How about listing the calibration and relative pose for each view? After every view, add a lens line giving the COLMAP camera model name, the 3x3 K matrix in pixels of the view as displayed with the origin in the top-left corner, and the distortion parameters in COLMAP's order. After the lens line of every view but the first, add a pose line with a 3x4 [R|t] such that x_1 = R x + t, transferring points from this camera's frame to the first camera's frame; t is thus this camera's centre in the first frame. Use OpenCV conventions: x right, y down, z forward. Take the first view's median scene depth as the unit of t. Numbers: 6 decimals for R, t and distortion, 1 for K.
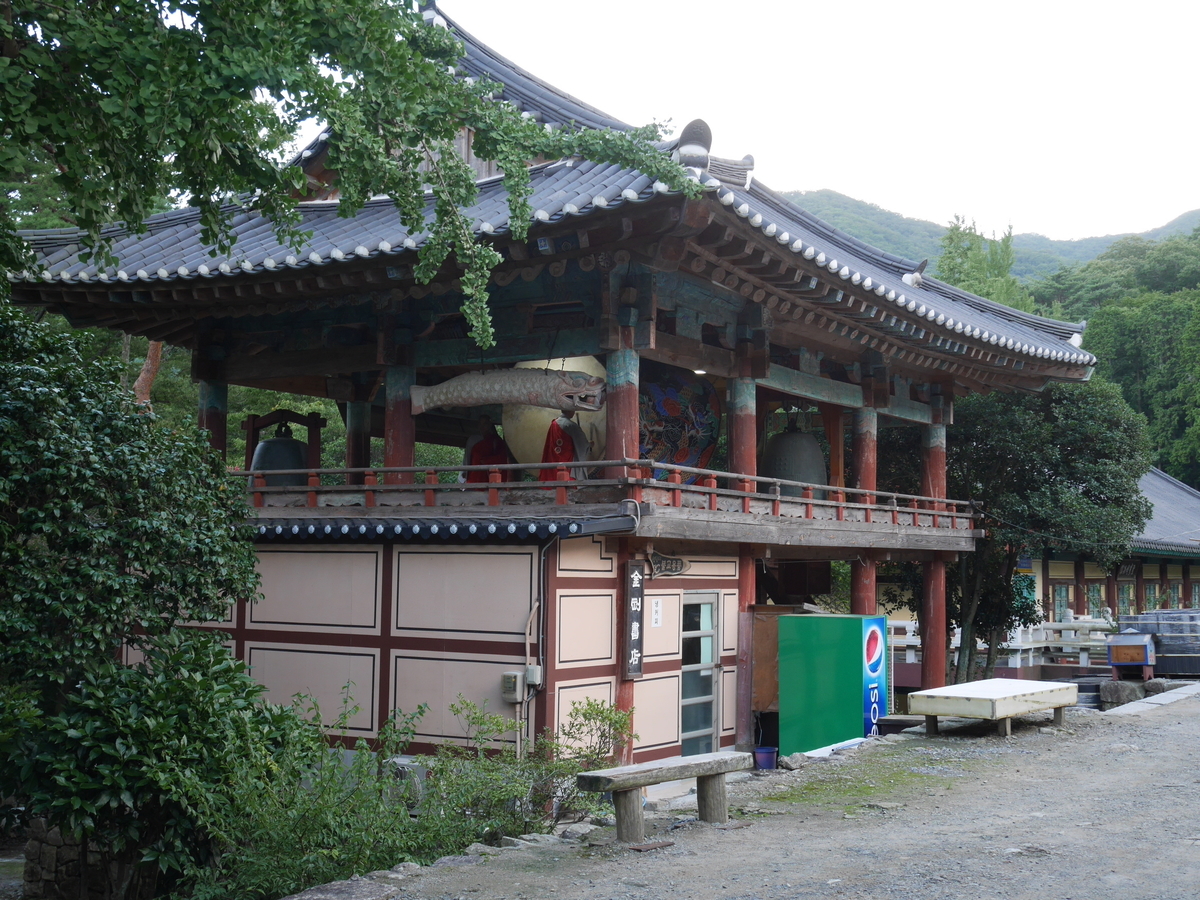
lens RADIAL K [[1526.9, 0, 600.0], [0, 1526.9, 450.0], [0, 0, 1]] dist [-0.015132, -0.009496]
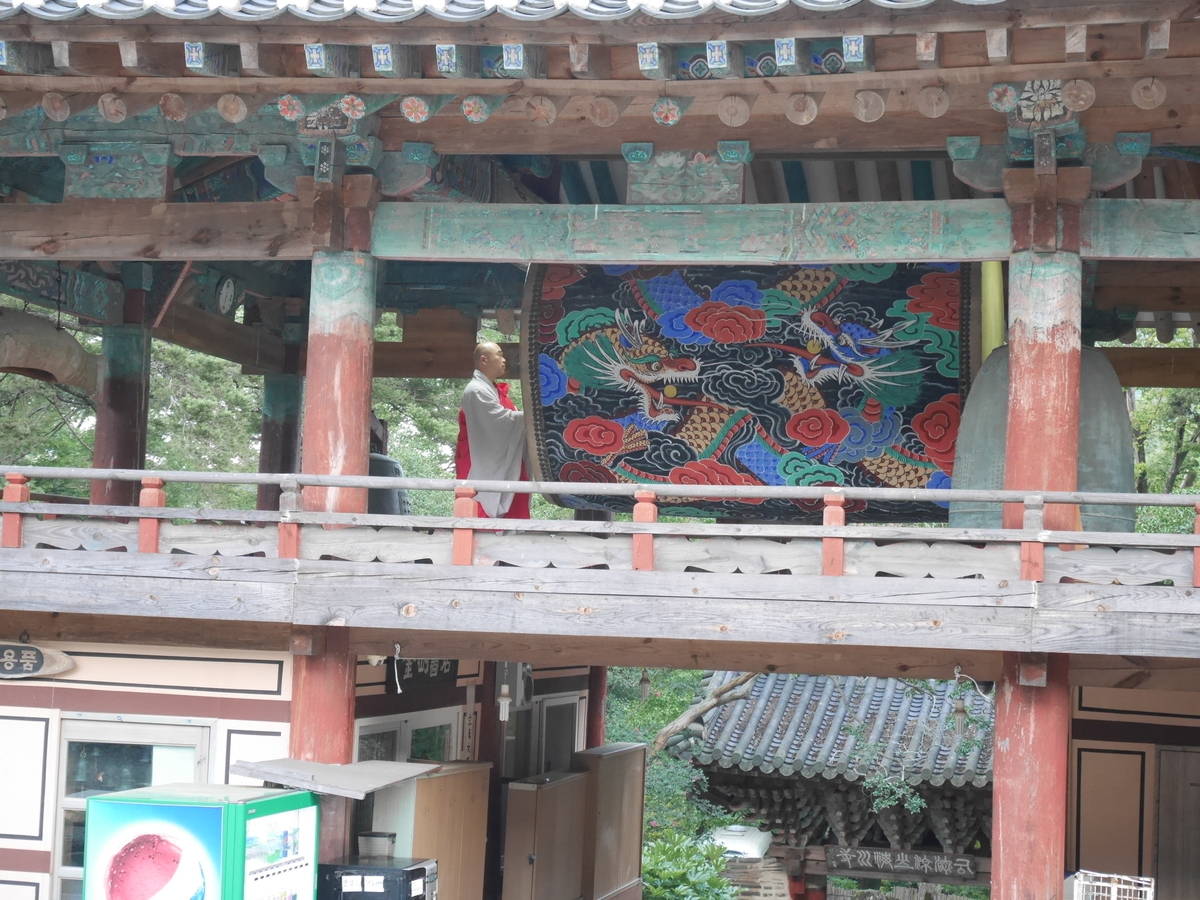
lens RADIAL K [[2158.6, 0, 600.0], [0, 2158.6, 450.0], [0, 0, 1]] dist [-0.008991, 0.086556]
pose [[0.335537, -0.065470, -0.939749, 0.761822], [0.037489, 0.997720, -0.056123, 0.052135], [0.941281, -0.016399, 0.337226, 0.915953]]
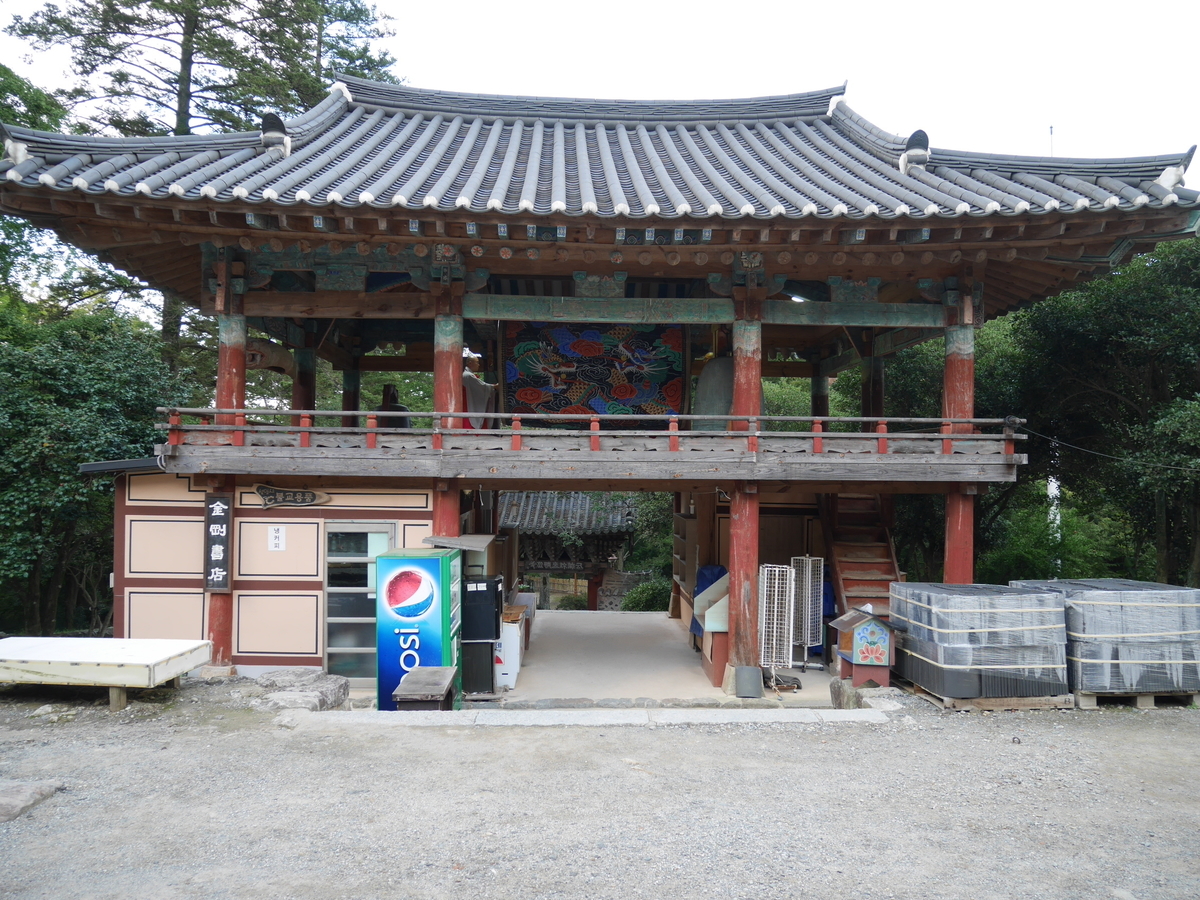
lens RADIAL K [[866.2, 0, 600.0], [0, 866.2, 450.0], [0, 0, 1]] dist [-0.079814, 0.043962]
pose [[0.568556, -0.023554, -0.822307, 0.672550], [0.058355, 0.998227, 0.011755, 0.044992], [0.820572, -0.054669, 0.568922, 0.799723]]
